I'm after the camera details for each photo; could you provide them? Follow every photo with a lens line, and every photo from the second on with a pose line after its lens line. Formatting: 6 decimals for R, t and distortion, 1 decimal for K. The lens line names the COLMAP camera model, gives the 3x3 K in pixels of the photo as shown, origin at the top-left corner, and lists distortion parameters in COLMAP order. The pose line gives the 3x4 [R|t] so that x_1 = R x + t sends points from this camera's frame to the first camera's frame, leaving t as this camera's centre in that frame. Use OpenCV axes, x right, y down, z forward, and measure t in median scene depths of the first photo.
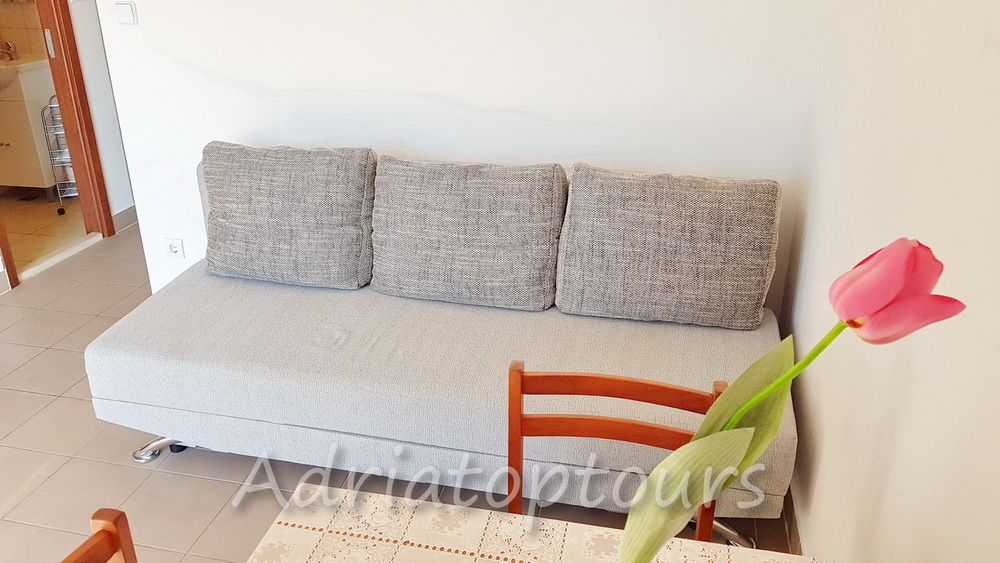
lens RADIAL K [[794.0, 0, 502.8], [0, 794.0, 278.7], [0, 0, 1]] dist [-0.004803, -0.003767]
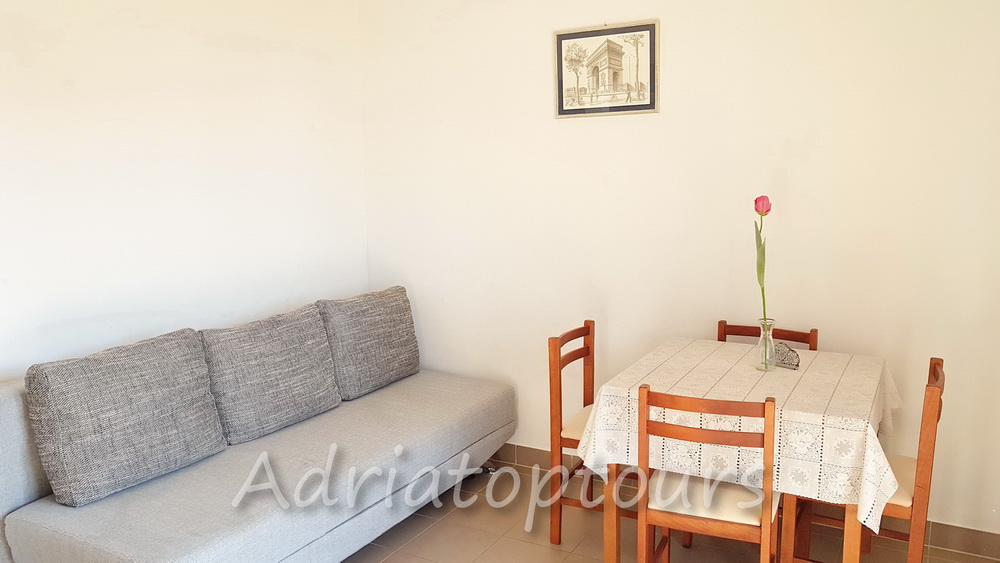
lens RADIAL K [[794.0, 0, 500.6], [0, 794.0, 282.7], [0, 0, 1]] dist [-0.004803, -0.003767]
pose [[0.269414, -0.141479, 0.952575, -1.172162], [0.402148, 0.915306, 0.022206, -0.072685], [-0.875039, 0.377093, 0.303492, 0.248887]]
